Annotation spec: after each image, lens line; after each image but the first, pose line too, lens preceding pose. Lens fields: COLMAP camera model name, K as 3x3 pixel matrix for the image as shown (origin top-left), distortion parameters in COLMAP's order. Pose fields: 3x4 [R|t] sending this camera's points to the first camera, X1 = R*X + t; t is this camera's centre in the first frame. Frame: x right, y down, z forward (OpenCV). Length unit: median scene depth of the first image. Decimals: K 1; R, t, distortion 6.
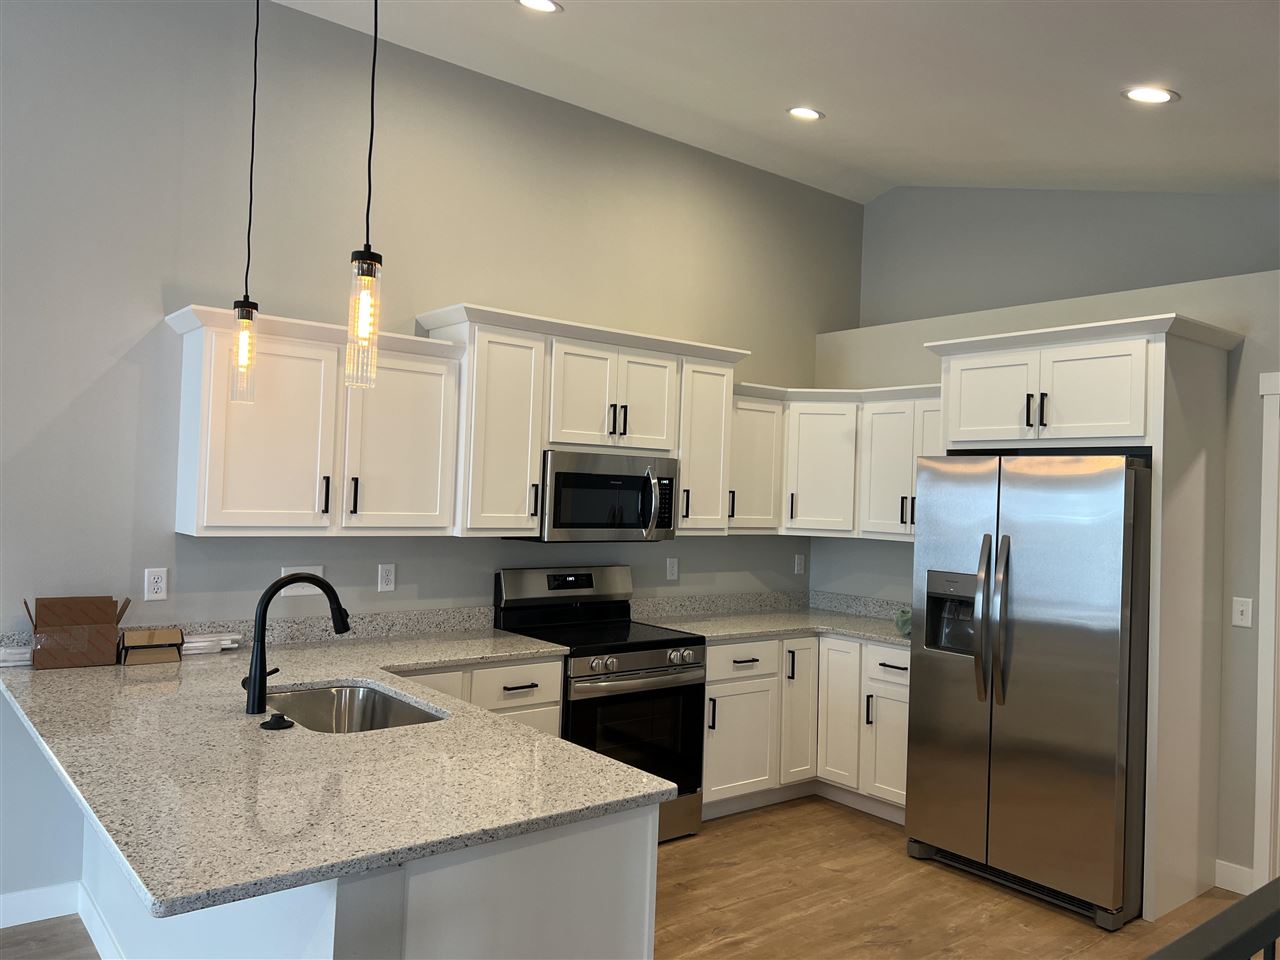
lens RADIAL K [[963.4, 0, 640.0], [0, 963.4, 480.0], [0, 0, 1]] dist [0.116457, -0.141861]
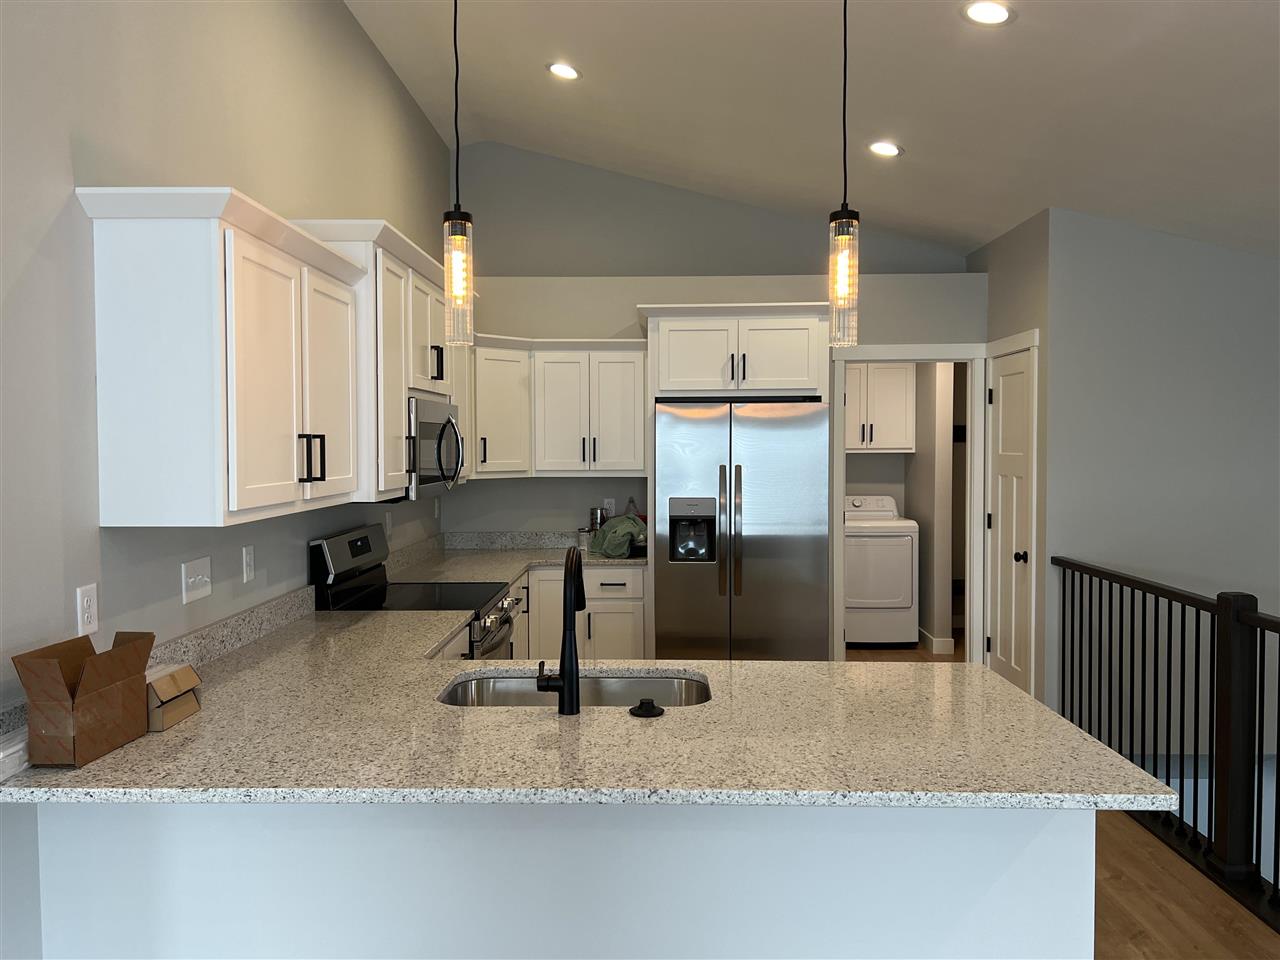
lens RADIAL K [[963.4, 0, 640.0], [0, 963.4, 480.0], [0, 0, 1]] dist [0.116457, -0.141861]
pose [[0.640057, -0.065022, 0.765571, -0.612589], [0.013403, 0.997206, 0.073490, -0.016889], [-0.768210, -0.036777, 0.639140, 0.259087]]
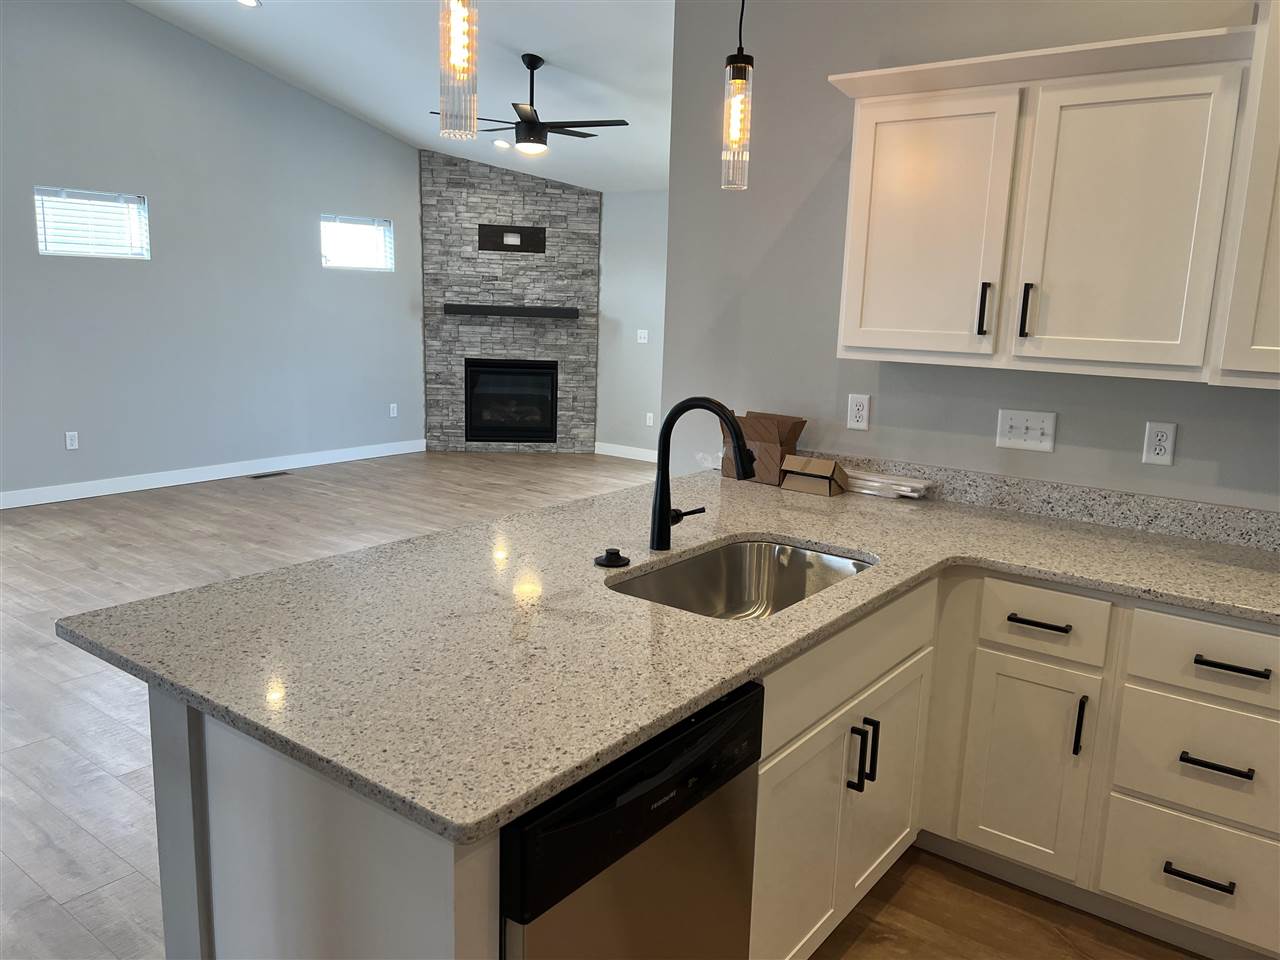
lens RADIAL K [[951.4, 0, 640.0], [0, 951.4, 480.0], [0, 0, 1]] dist [0.056075, -0.069971]
pose [[0.242283, 0.154415, -0.957839, 0.258124], [-0.009965, 0.987597, 0.156692, 0.026019], [0.970154, -0.028419, 0.240817, 0.482340]]
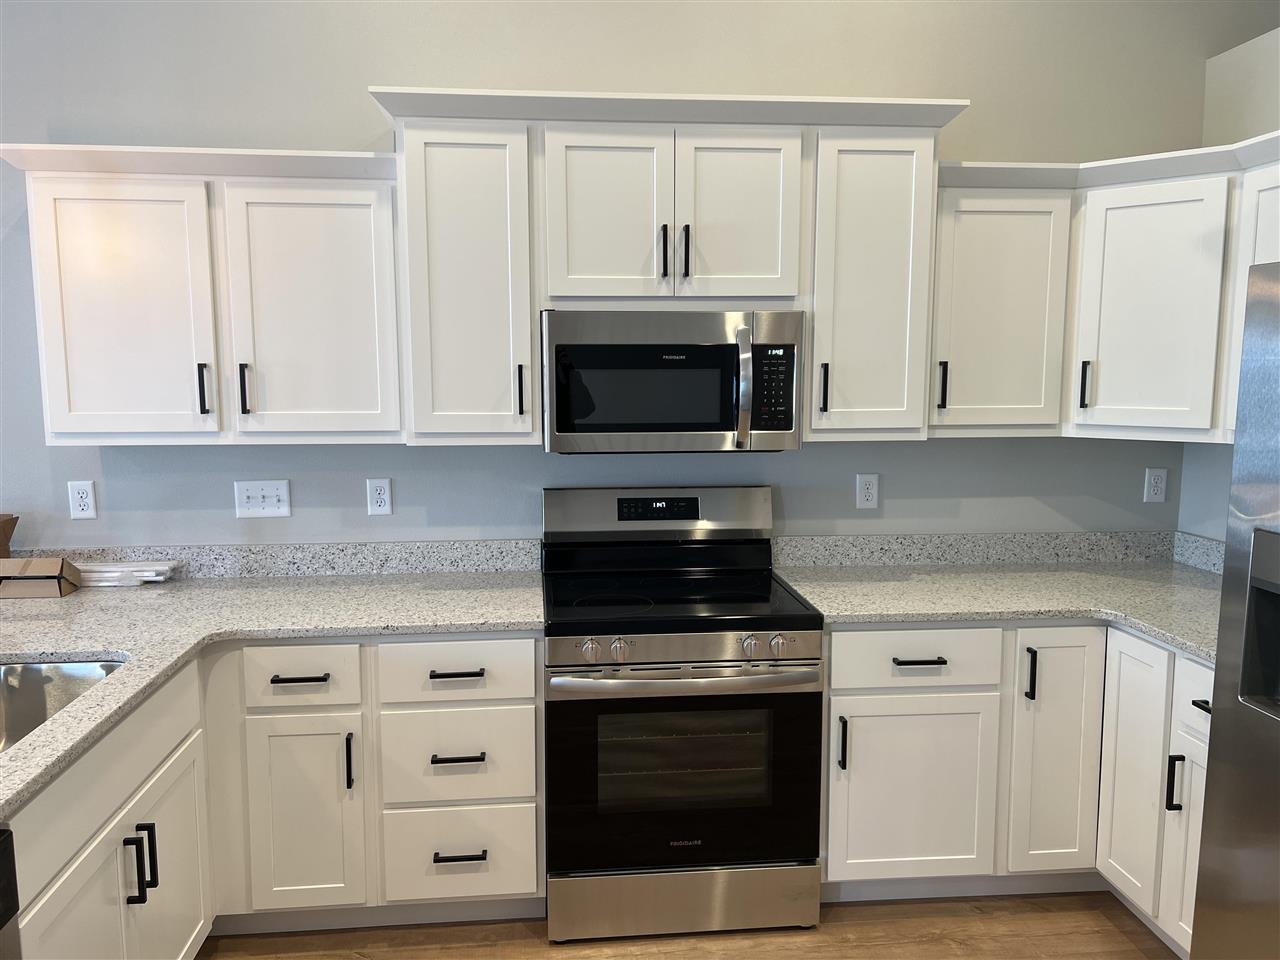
lens RADIAL K [[956.6, 0, 623.7], [0, 956.6, 483.1], [0, 0, 1]] dist [0.057221, -0.058866]
pose [[0.833976, 0.031447, -0.550904, 0.286809], [0.037092, 0.992922, 0.112830, 0.012718], [0.550553, -0.114531, 0.826906, 0.468198]]
